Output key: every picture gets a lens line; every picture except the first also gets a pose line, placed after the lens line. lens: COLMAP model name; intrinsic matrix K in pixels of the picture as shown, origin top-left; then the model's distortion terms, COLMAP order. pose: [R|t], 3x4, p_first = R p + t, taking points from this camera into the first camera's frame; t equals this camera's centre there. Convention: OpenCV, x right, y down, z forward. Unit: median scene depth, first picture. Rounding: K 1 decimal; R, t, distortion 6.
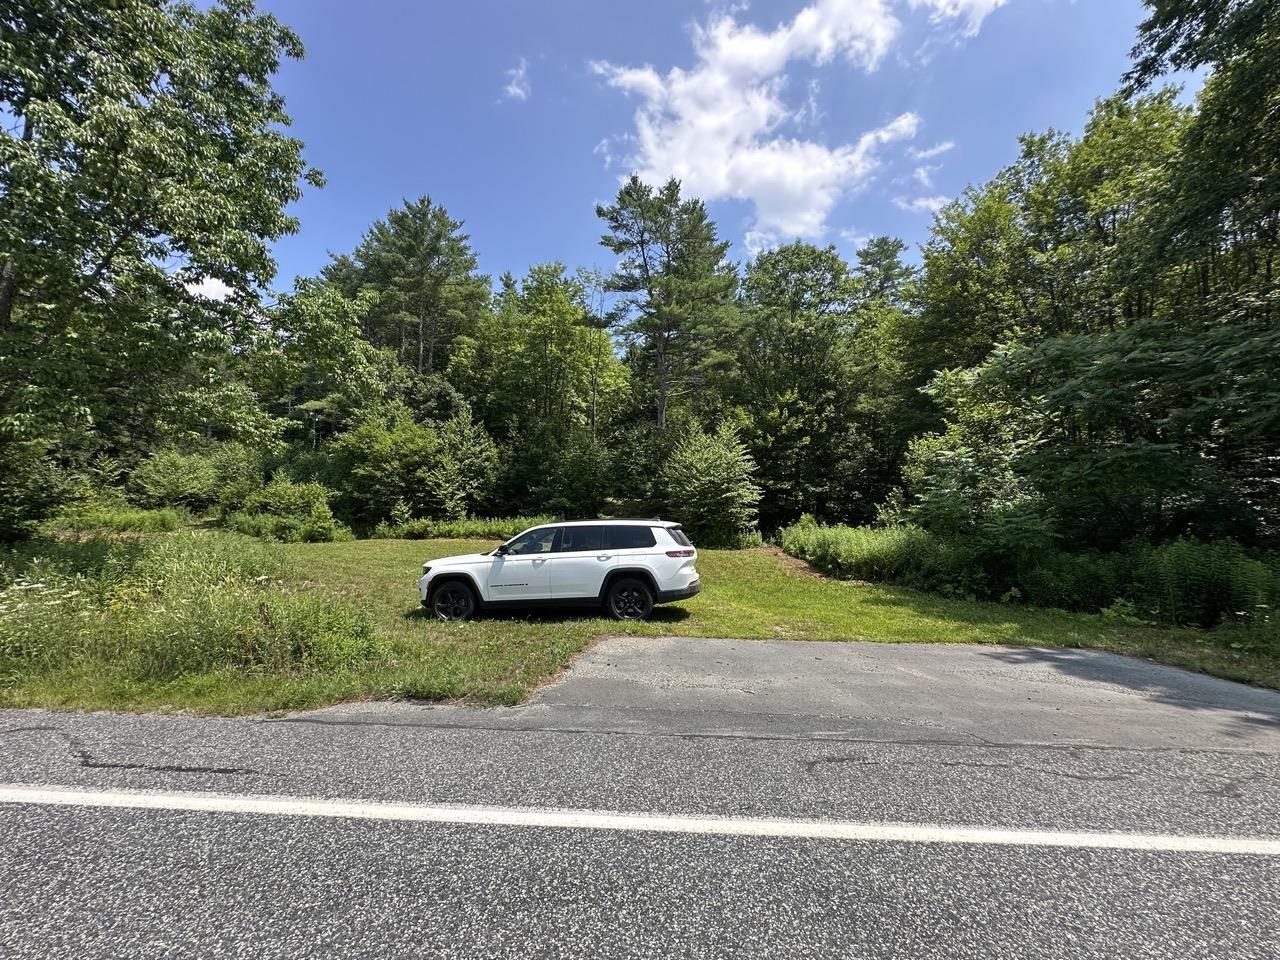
lens RADIAL K [[522.5, 0, 639.1], [0, 522.5, 475.3], [0, 0, 1]] dist [-0.001219, -0.000058]
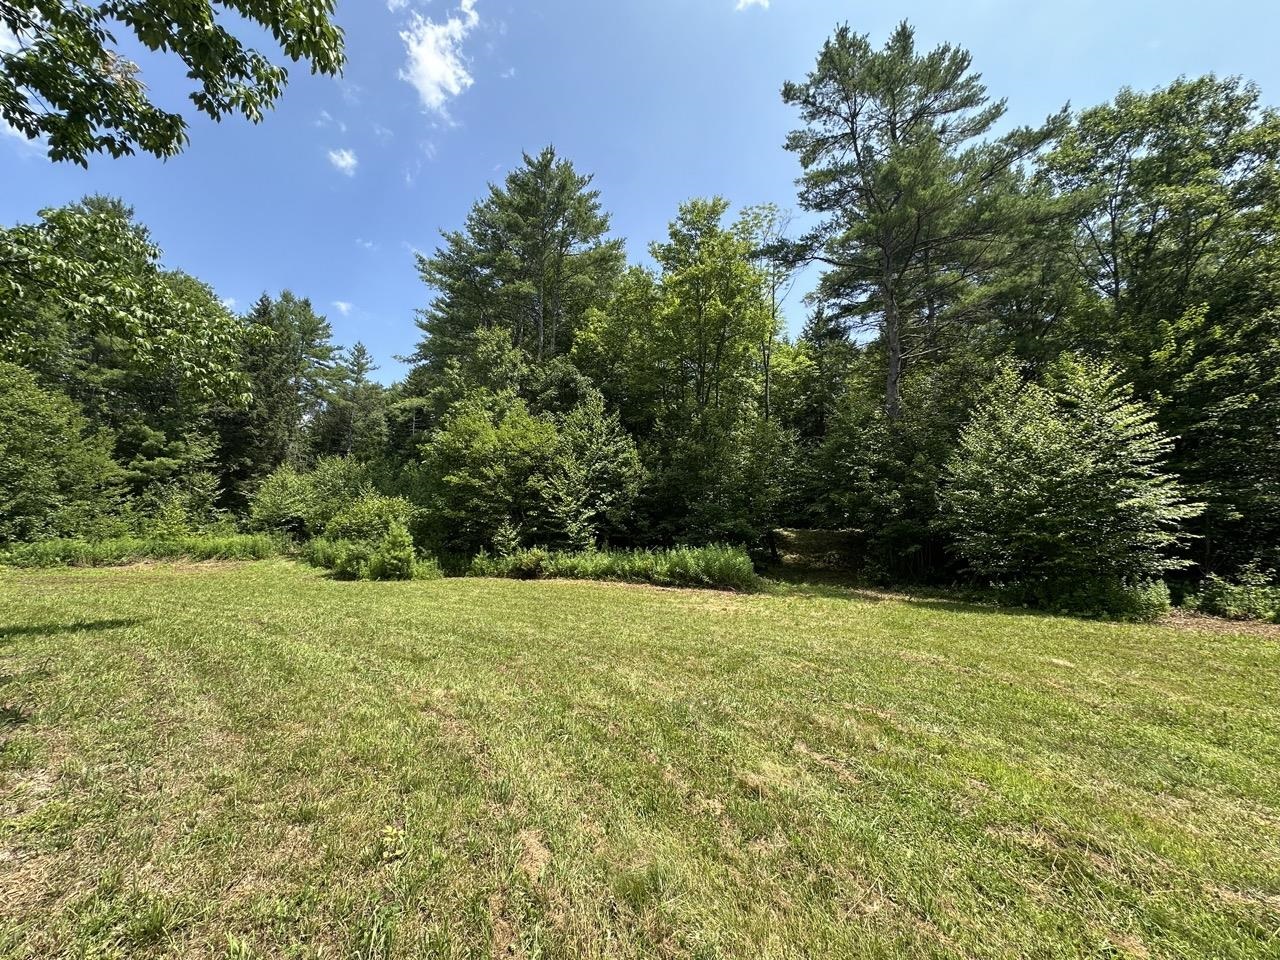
lens RADIAL K [[513.1, 0, 637.1], [0, 513.1, 477.4], [0, 0, 1]] dist [-0.000042, -0.000516]
pose [[0.973862, -0.016469, -0.226543, -0.128466], [-0.000027, 0.997360, -0.072622, 0.038483], [0.227140, 0.070730, 0.971290, 0.364590]]
